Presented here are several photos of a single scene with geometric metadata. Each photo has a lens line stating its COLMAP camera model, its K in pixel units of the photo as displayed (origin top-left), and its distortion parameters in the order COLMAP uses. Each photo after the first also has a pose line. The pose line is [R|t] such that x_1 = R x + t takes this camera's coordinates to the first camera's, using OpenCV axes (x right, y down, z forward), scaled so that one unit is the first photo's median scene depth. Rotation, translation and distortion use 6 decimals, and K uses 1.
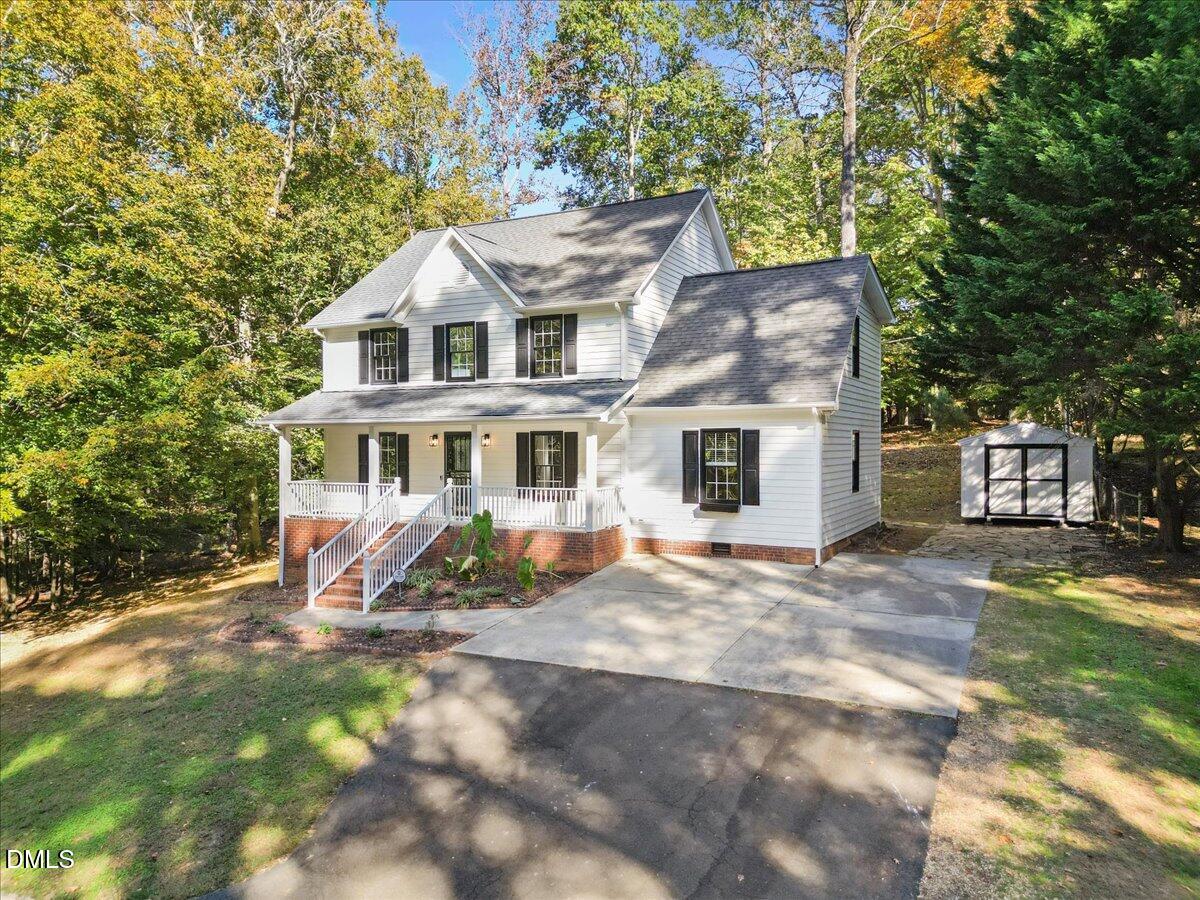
lens RADIAL K [[864.1, 0, 604.4], [0, 864.1, 445.5], [0, 0, 1]] dist [0.065227, -0.020774]
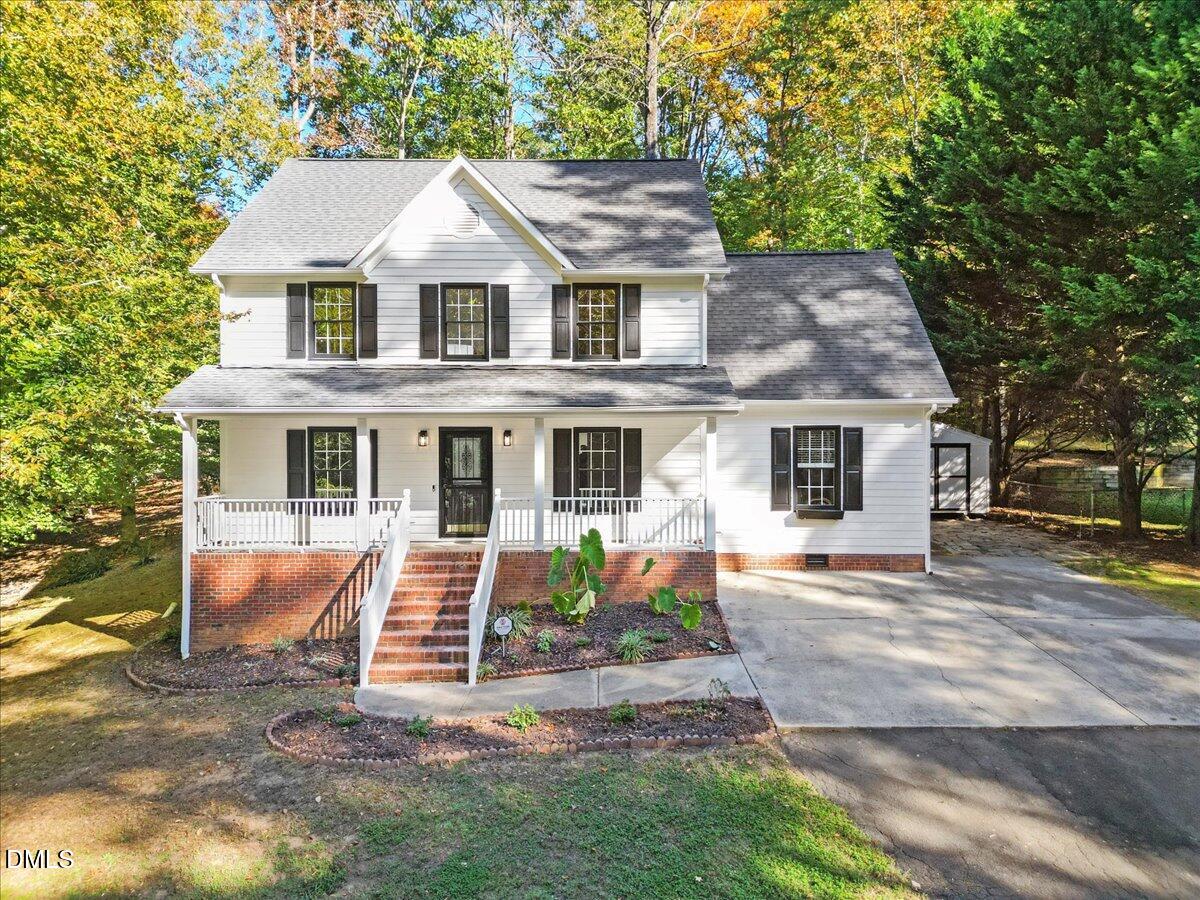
lens RADIAL K [[864.1, 0, 596.5], [0, 864.1, 442.8], [0, 0, 1]] dist [0.065227, -0.020774]
pose [[0.879141, -0.000318, 0.476562, -0.434658], [0.002661, 0.999987, -0.004242, 0.001426], [-0.476555, 0.004997, 0.879131, 0.283931]]
